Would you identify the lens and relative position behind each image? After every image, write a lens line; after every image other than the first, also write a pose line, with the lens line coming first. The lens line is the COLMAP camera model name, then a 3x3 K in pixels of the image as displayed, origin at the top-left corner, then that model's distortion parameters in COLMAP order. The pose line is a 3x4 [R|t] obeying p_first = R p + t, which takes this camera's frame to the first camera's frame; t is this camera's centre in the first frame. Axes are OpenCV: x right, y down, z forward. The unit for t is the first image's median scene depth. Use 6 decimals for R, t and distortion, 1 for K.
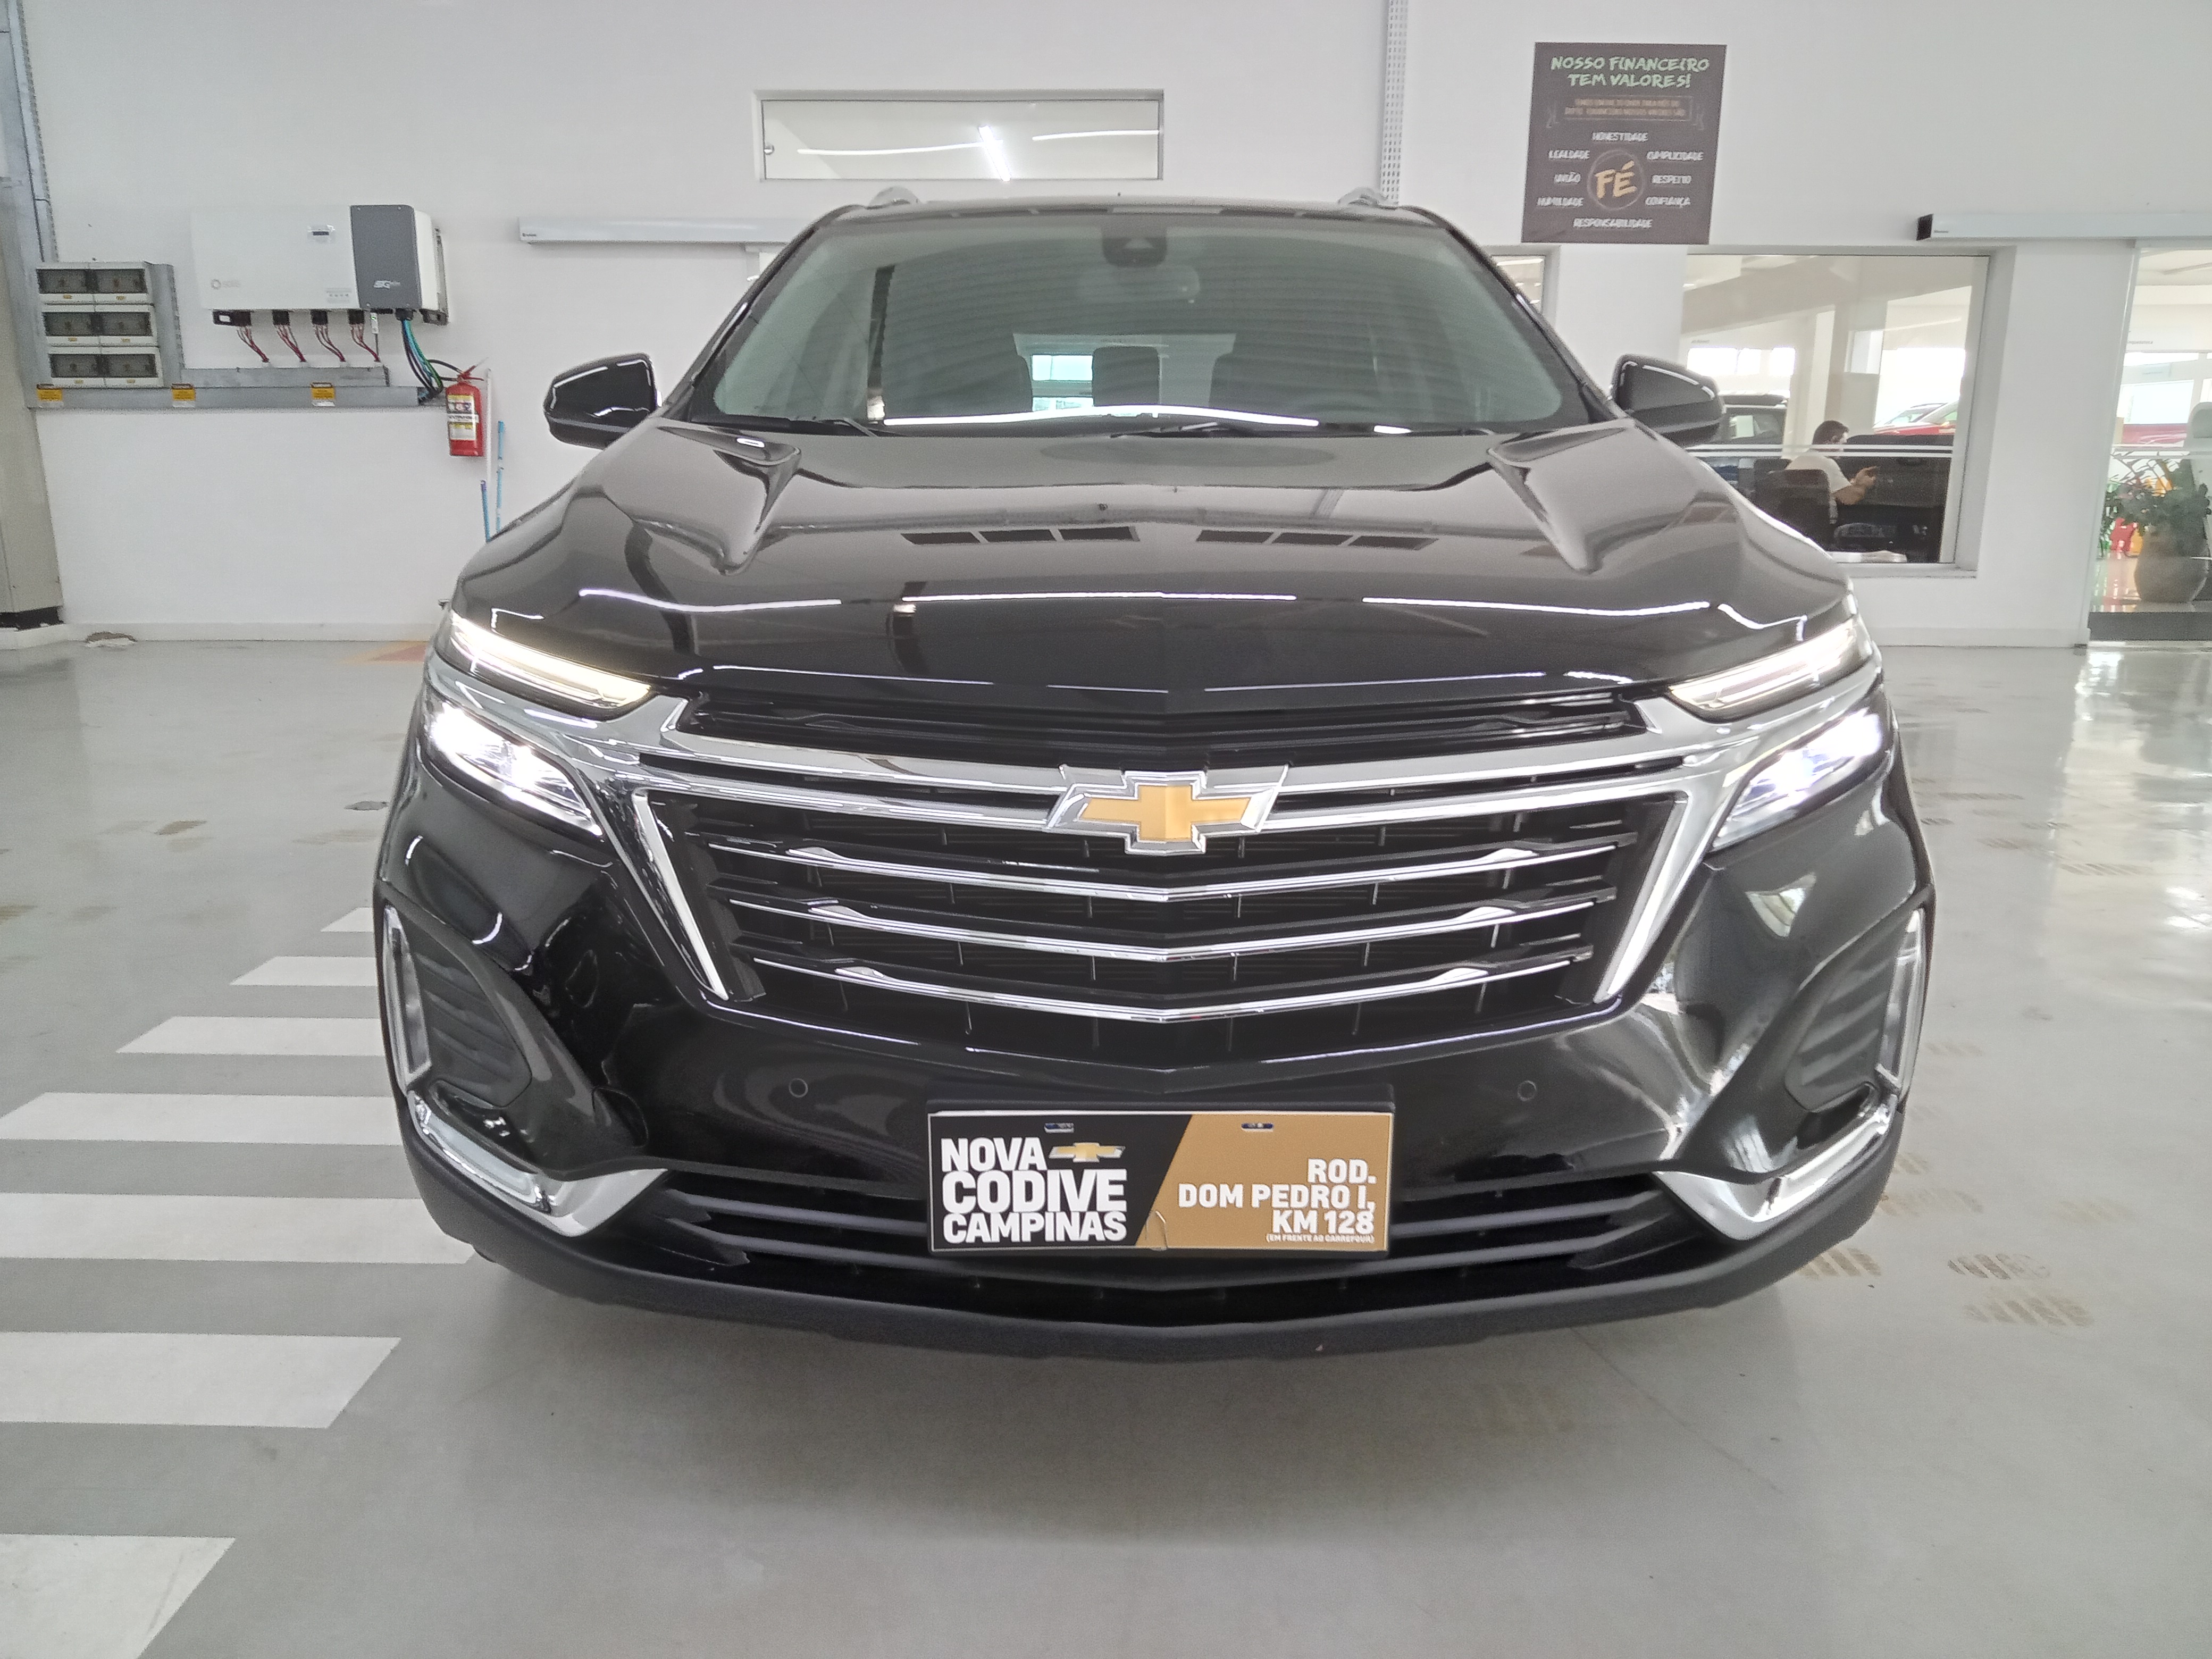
lens RADIAL K [[1596.1, 0, 1122.9], [0, 1596.1, 827.0], [0, 0, 1]] dist [0.004562, -0.002693]
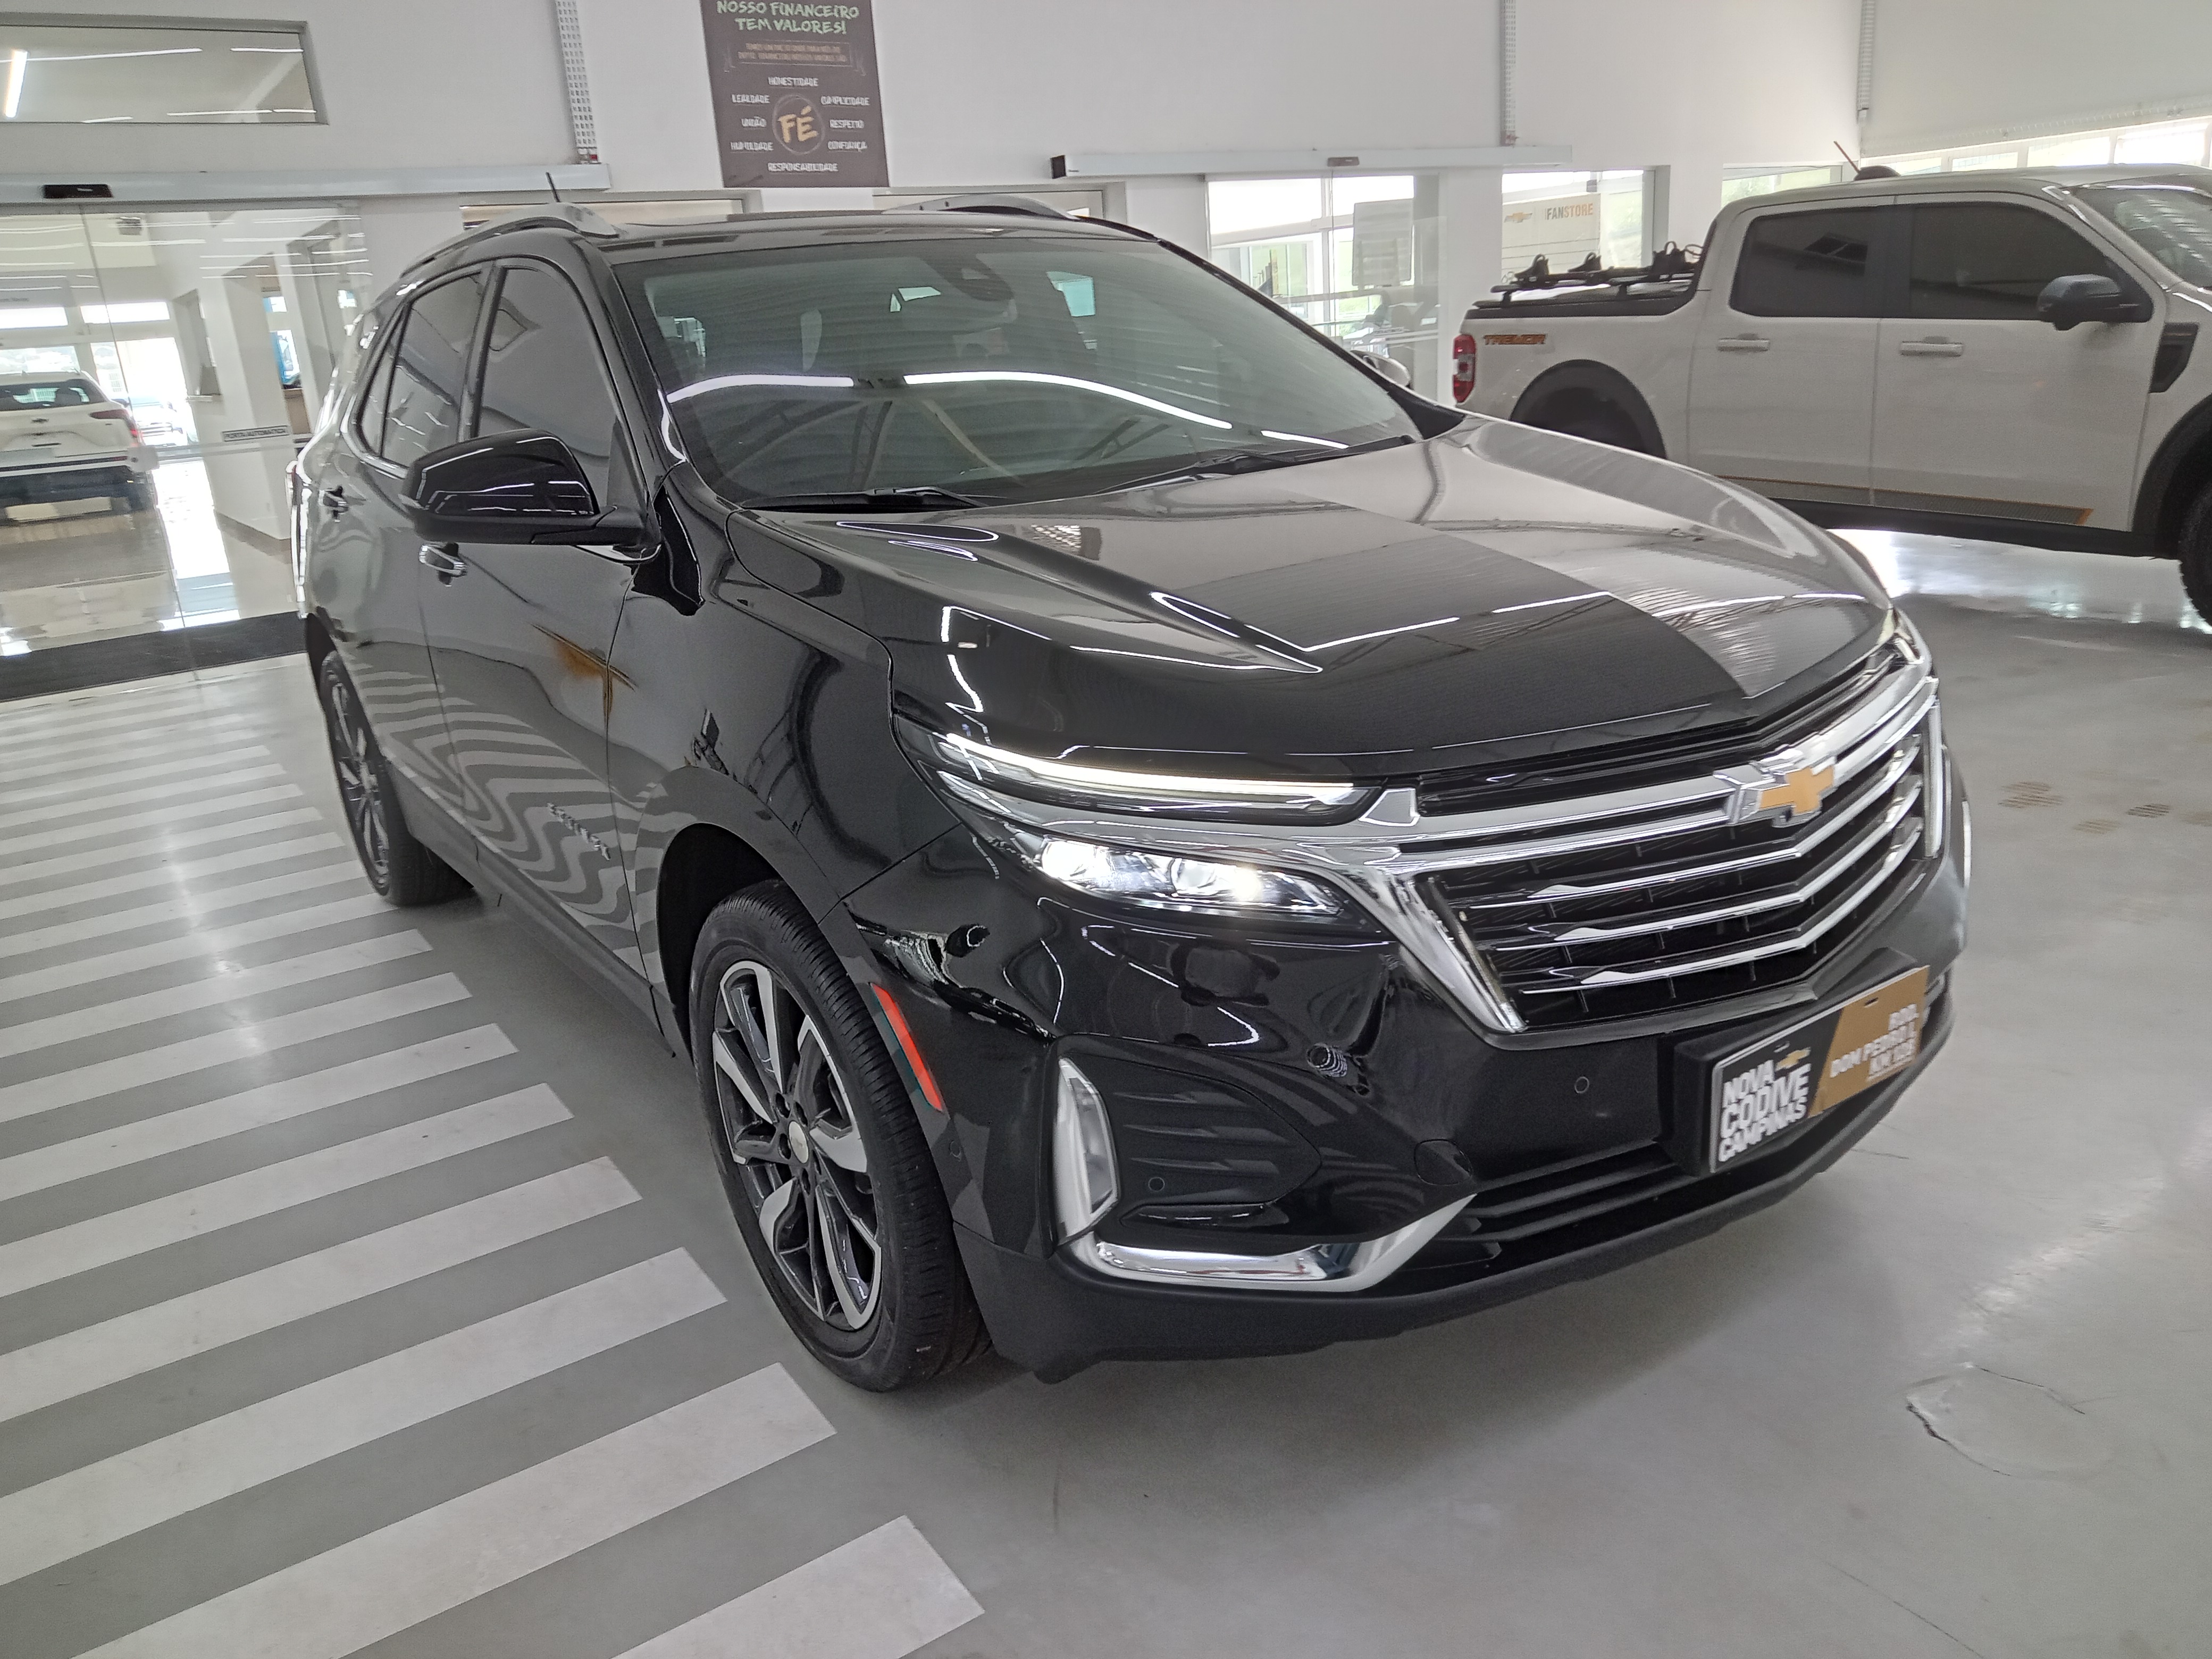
lens RADIAL K [[1596.1, 0, 1122.9], [0, 1596.1, 827.0], [0, 0, 1]] dist [0.004562, -0.002693]
pose [[0.827666, -0.226634, 0.513426, -0.149702], [0.201561, 0.973838, 0.104941, -0.030931], [-0.523777, 0.016630, 0.851693, 0.023422]]
